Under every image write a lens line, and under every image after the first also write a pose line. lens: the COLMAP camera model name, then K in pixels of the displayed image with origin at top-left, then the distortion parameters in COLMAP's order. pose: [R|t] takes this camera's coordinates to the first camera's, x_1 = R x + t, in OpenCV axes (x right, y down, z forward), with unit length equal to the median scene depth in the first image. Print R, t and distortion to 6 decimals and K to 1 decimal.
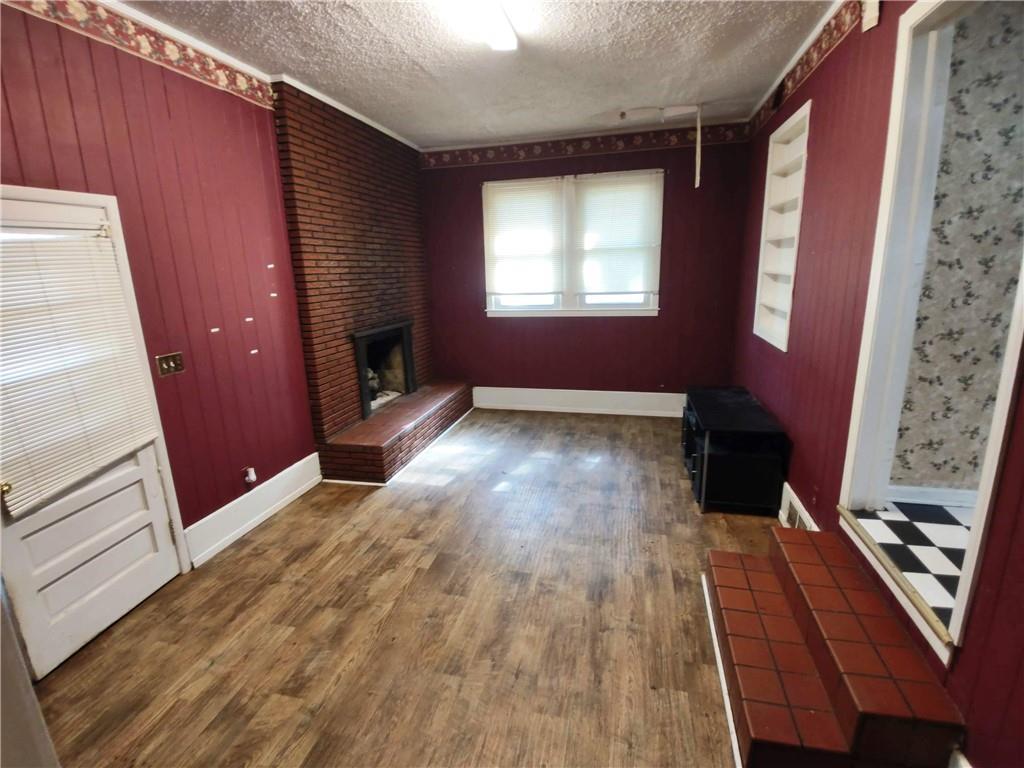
lens RADIAL K [[493.6, 0, 508.7], [0, 493.6, 379.3], [0, 0, 1]] dist [0.009746, -0.018481]
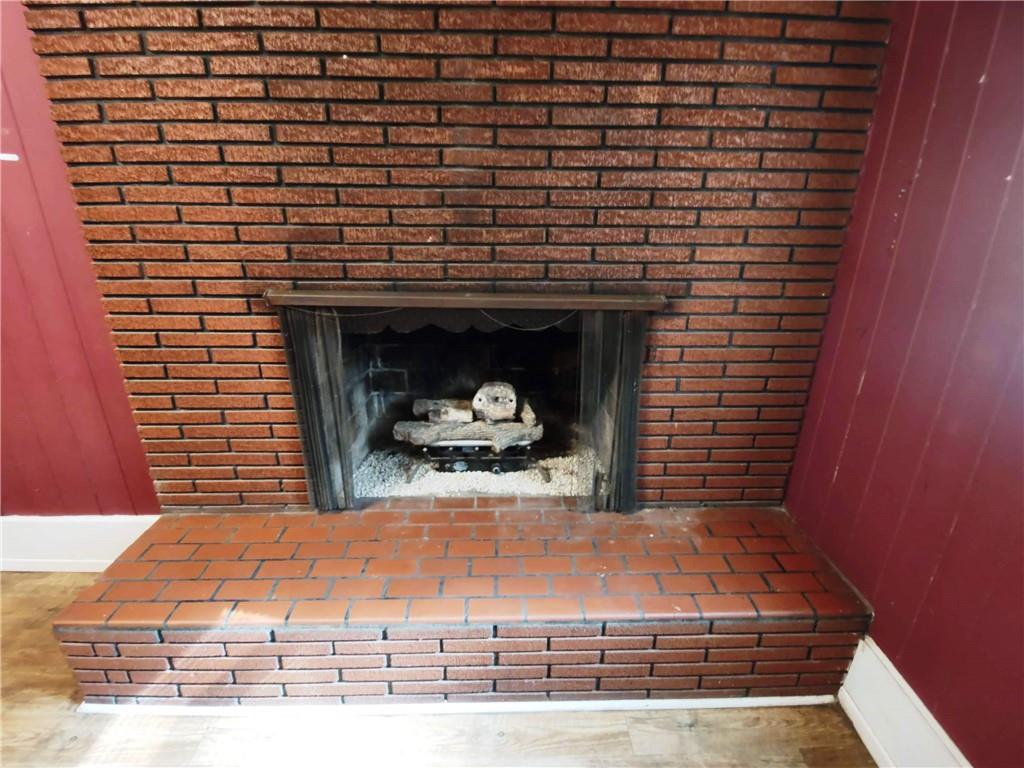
lens RADIAL K [[493.6, 0, 513.6], [0, 493.6, 383.1], [0, 0, 1]] dist [0.009746, -0.018481]
pose [[0.262388, 0.378516, -0.887625, 0.081194], [-0.227938, 0.918136, 0.324147, -0.241102], [0.937655, 0.117271, 0.327186, 1.377201]]
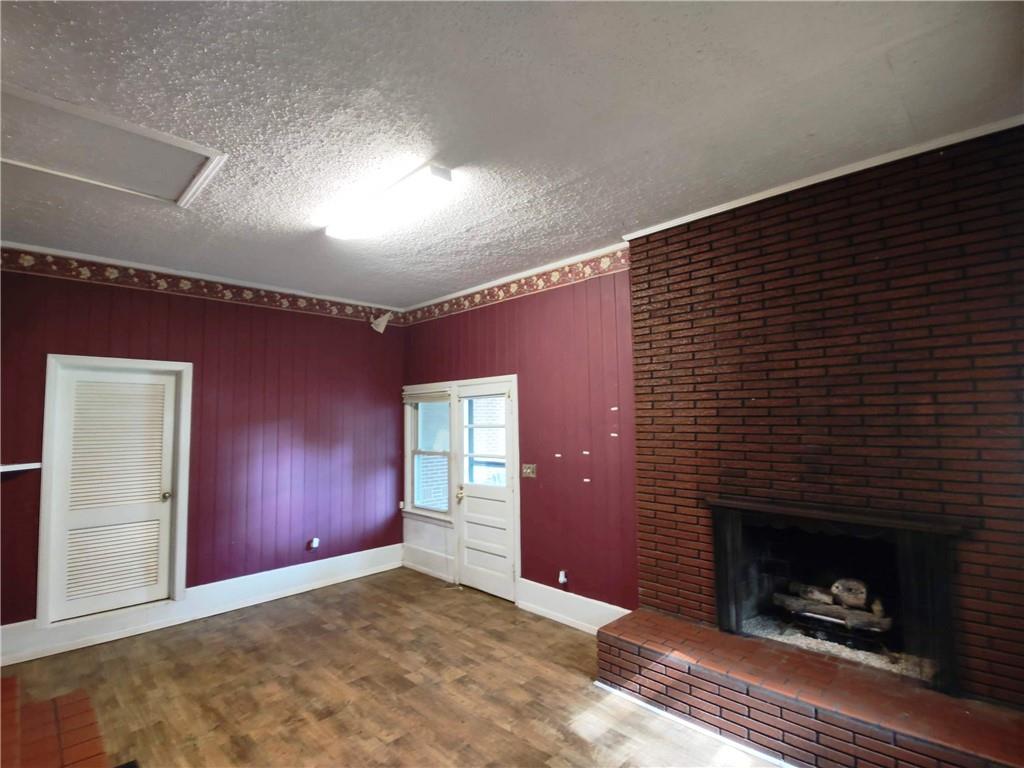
lens RADIAL K [[493.6, 0, 516.9], [0, 493.6, 382.2], [0, 0, 1]] dist [0.009746, -0.018481]
pose [[-0.509791, -0.032452, -0.859686, 0.599535], [-0.168074, 0.983789, 0.062530, -0.336449], [0.843721, 0.176368, -0.506981, 1.437876]]
